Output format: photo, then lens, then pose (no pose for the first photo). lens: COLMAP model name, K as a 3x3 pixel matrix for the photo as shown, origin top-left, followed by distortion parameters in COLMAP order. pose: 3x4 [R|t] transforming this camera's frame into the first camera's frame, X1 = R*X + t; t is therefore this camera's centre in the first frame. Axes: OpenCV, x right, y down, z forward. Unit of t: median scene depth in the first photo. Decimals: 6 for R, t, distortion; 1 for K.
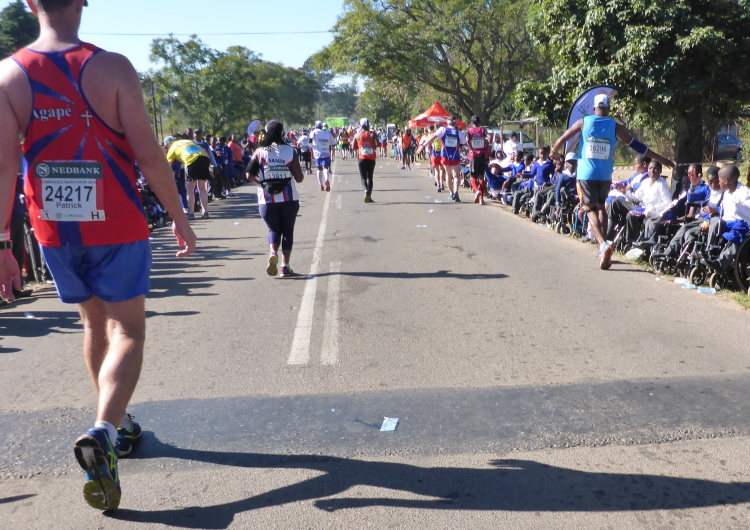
lens RADIAL K [[1019.7, 0, 375.0], [0, 1019.7, 265.0], [0, 0, 1]] dist [0.001999, 0.041361]
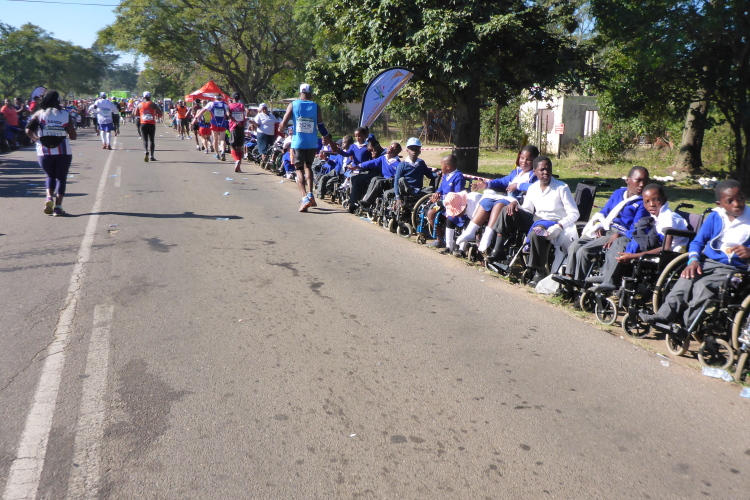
lens RADIAL K [[703.2, 0, 374.2], [0, 703.2, 210.7], [0, 0, 1]] dist [-0.003351, 0.003250]
pose [[0.952987, 0.004858, 0.302971, -0.004868], [-0.008561, 0.999904, 0.010896, -0.026955], [-0.302889, -0.012978, 0.952938, 0.220008]]
